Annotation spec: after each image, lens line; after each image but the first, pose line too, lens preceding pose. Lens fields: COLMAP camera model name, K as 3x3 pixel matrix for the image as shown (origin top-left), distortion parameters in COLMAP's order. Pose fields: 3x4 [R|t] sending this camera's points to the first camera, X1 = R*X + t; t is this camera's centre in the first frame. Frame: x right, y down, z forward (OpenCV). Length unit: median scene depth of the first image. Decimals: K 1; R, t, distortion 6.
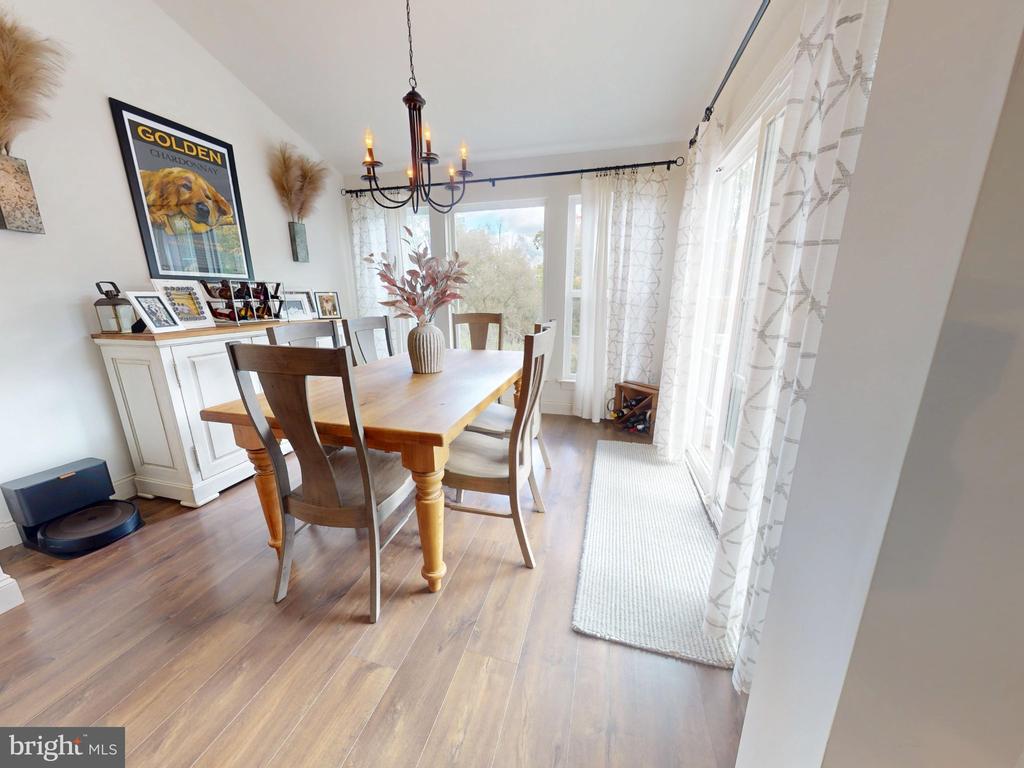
lens RADIAL K [[358.5, 0, 512.5], [0, 358.5, 384.2], [0, 0, 1]] dist [-0.000434, -0.000095]
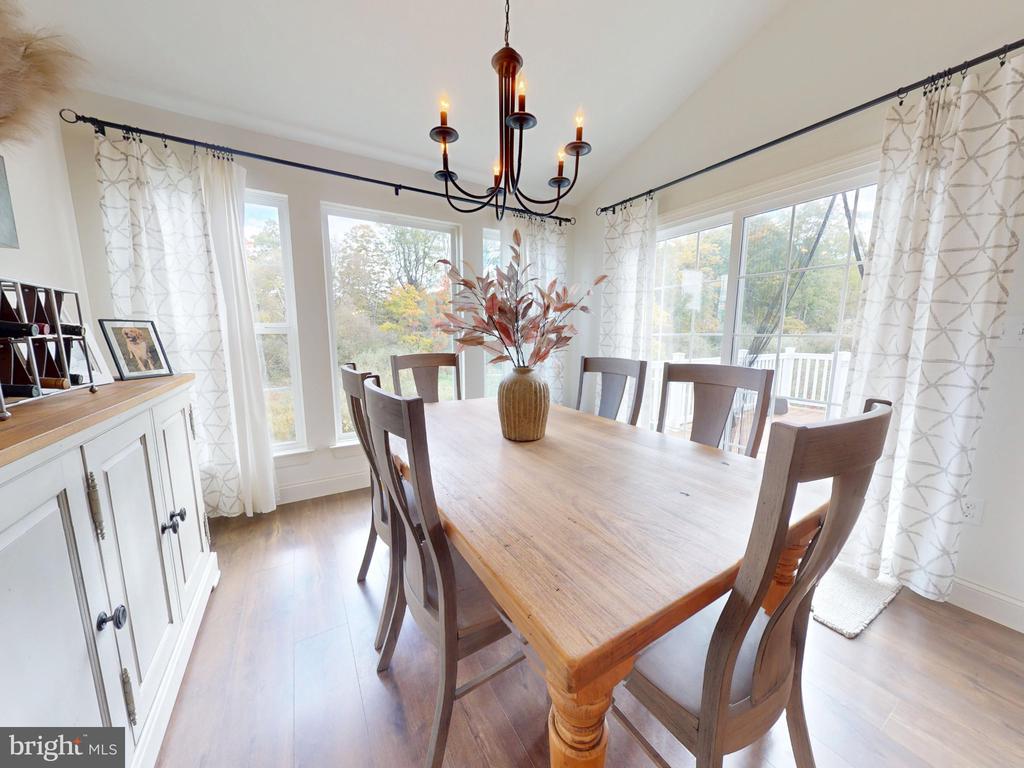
lens RADIAL K [[358.5, 0, 512.5], [0, 358.5, 384.2], [0, 0, 1]] dist [-0.000434, -0.000095]
pose [[0.691646, -0.095515, 0.715893, -0.519295], [0.168760, 0.985150, -0.031605, -0.082582], [-0.702244, 0.142673, 0.697494, 0.362545]]
